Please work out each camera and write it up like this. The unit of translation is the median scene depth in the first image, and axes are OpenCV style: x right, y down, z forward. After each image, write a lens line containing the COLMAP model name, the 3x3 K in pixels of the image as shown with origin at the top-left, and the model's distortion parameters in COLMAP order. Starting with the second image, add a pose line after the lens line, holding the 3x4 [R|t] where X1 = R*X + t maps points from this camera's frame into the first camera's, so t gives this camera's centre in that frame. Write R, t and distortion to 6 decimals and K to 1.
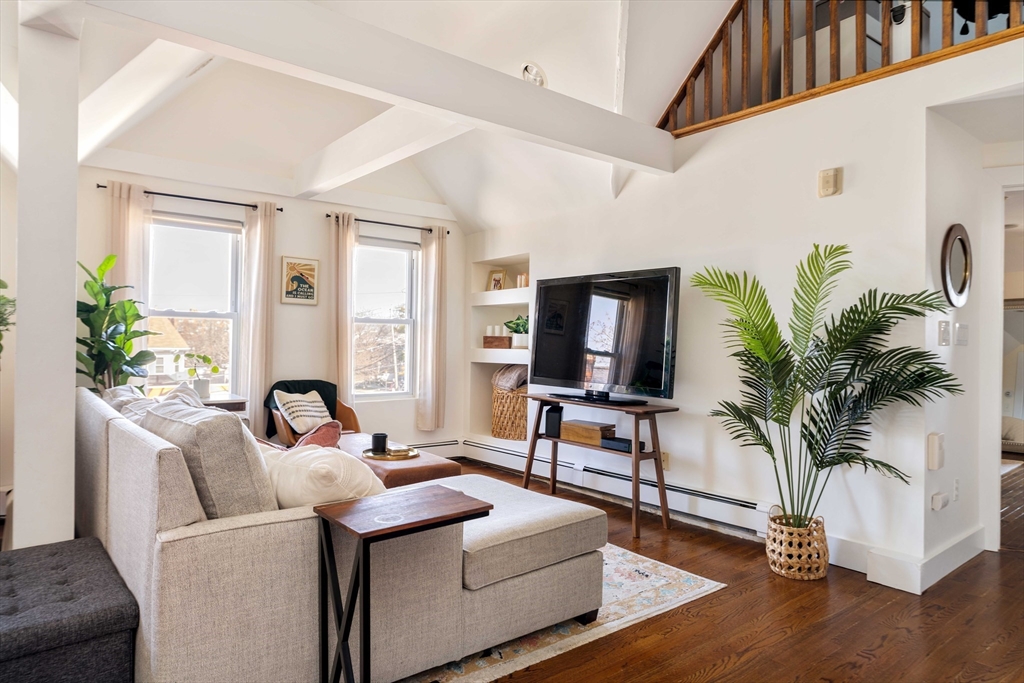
lens RADIAL K [[637.0, 0, 521.7], [0, 637.0, 348.5], [0, 0, 1]] dist [-0.006947, 0.004329]
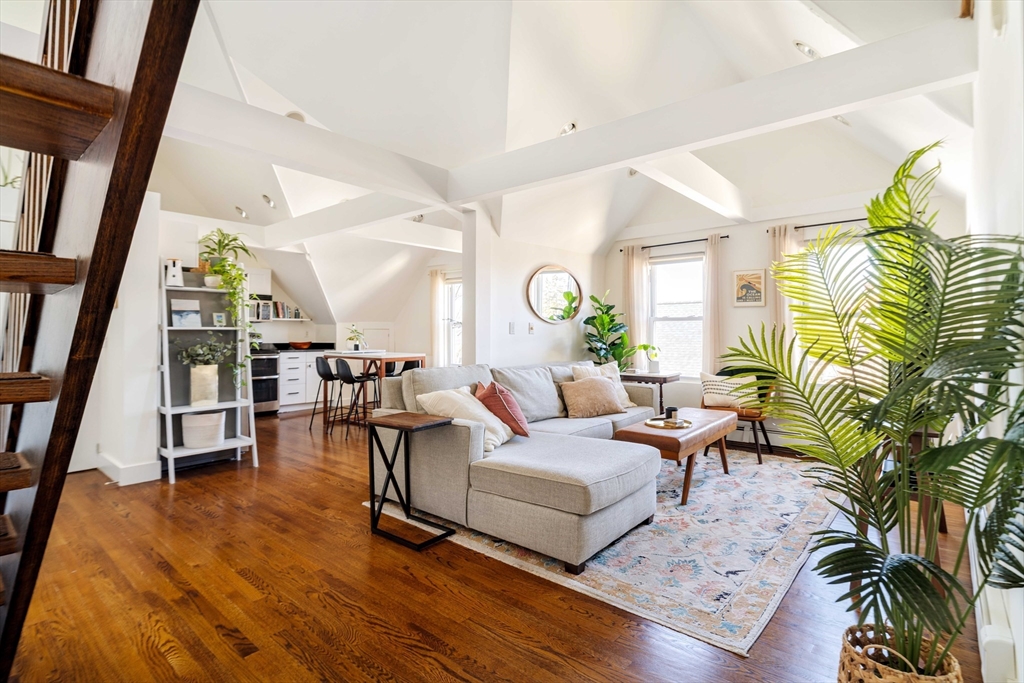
lens RADIAL K [[493.0, 0, 517.1], [0, 493.0, 313.1], [0, 0, 1]] dist [-0.009411, 0.005767]
pose [[0.190006, -0.059705, -0.979966, 0.704268], [-0.002315, 0.998119, -0.061260, 0.006783], [0.981780, 0.013908, 0.189510, 0.509526]]
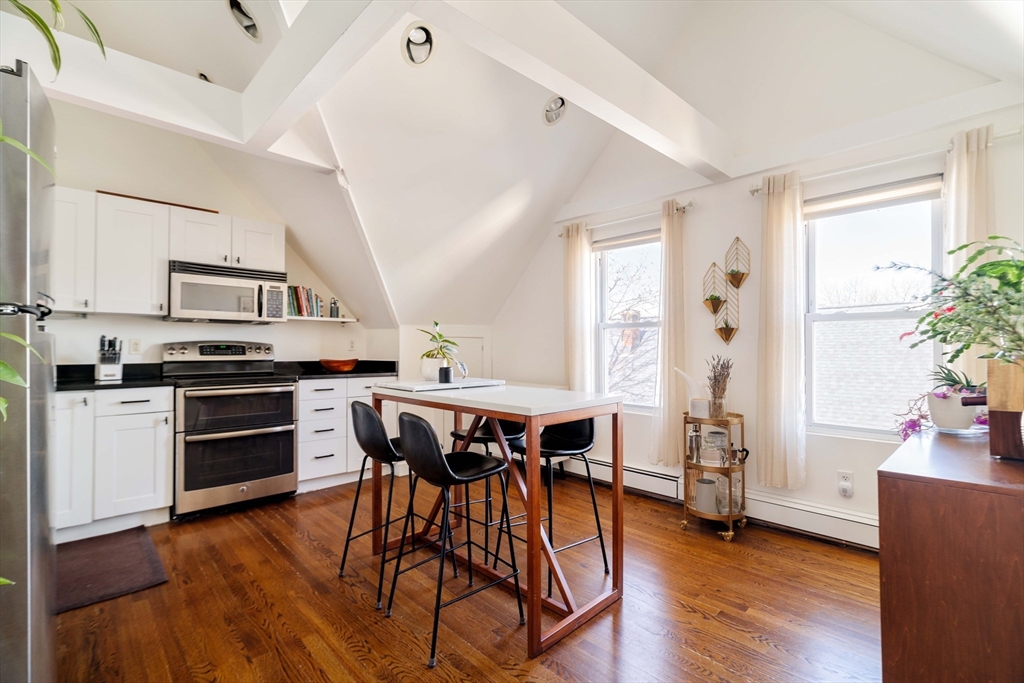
lens RADIAL K [[457.9, 0, 514.9], [0, 457.9, 333.3], [0, 0, 1]] dist [-0.006626, 0.002666]
pose [[0.085307, -0.038631, -0.995606, -0.366659], [-0.003073, 0.999233, -0.039035, -0.012643], [0.996350, 0.006390, 0.085123, 0.338812]]
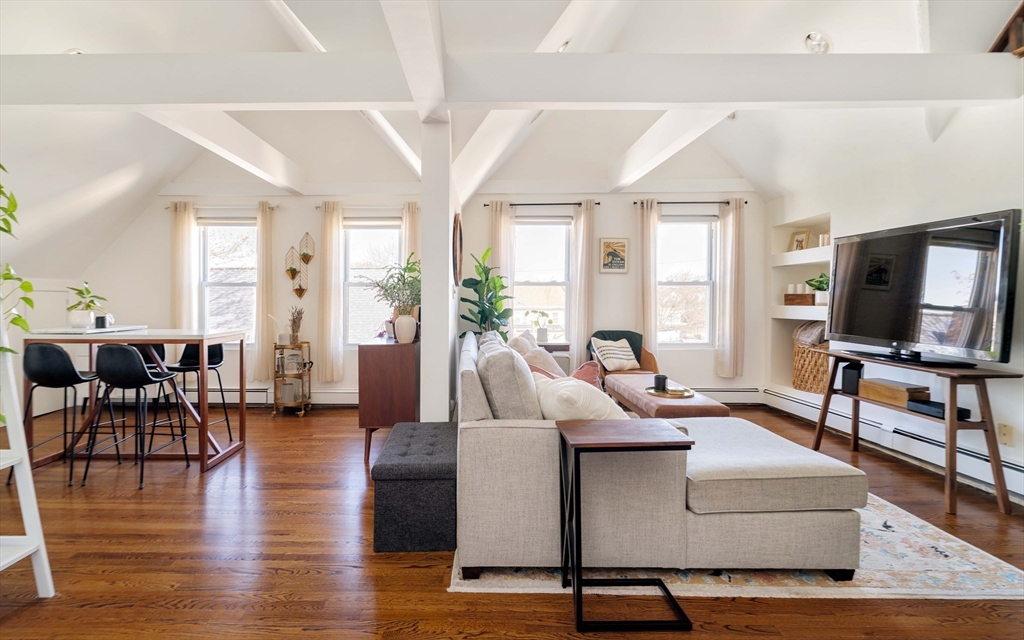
lens RADIAL K [[497.2, 0, 467.2], [0, 497.2, 307.4], [0, 0, 1]] dist [-0.005962, 0.002002]
pose [[0.764537, -0.004695, -0.644562, 0.111814], [0.006455, 0.999979, 0.000373, -0.000885], [0.644547, -0.004446, 0.764552, 0.020020]]
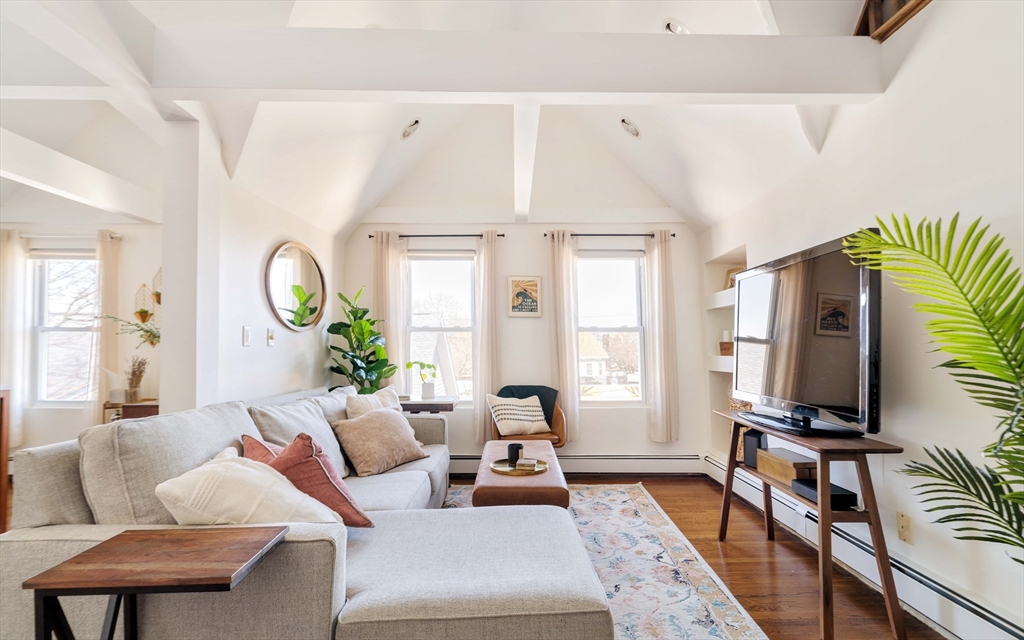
lens RADIAL K [[529.4, 0, 510.1], [0, 529.4, 318.6], [0, 0, 1]] dist [-0.013441, 0.004223]
pose [[0.776979, -0.049534, -0.627575, 0.289579], [0.005019, 0.997355, -0.072508, 0.000753], [0.629506, 0.053188, 0.775173, 0.359651]]
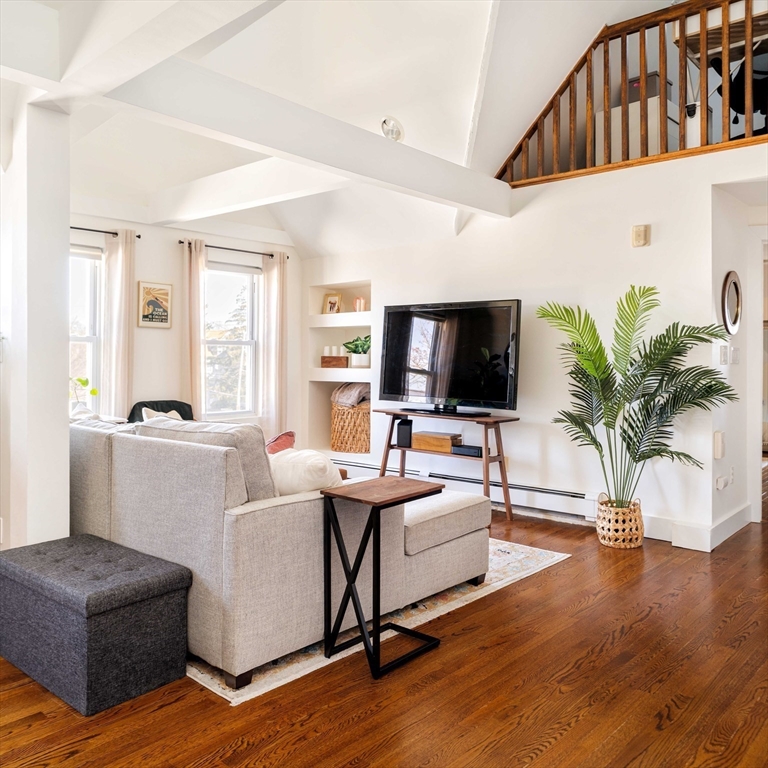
lens RADIAL K [[689.2, 0, 408.5], [0, 689.2, 367.2], [0, 0, 1]] dist [-0.011106, 0.014239]
pose [[0.983401, -0.009791, 0.181182, -0.197818], [0.008746, 0.999940, 0.006565, -0.011600], [-0.181236, -0.004871, 0.983428, -0.236710]]
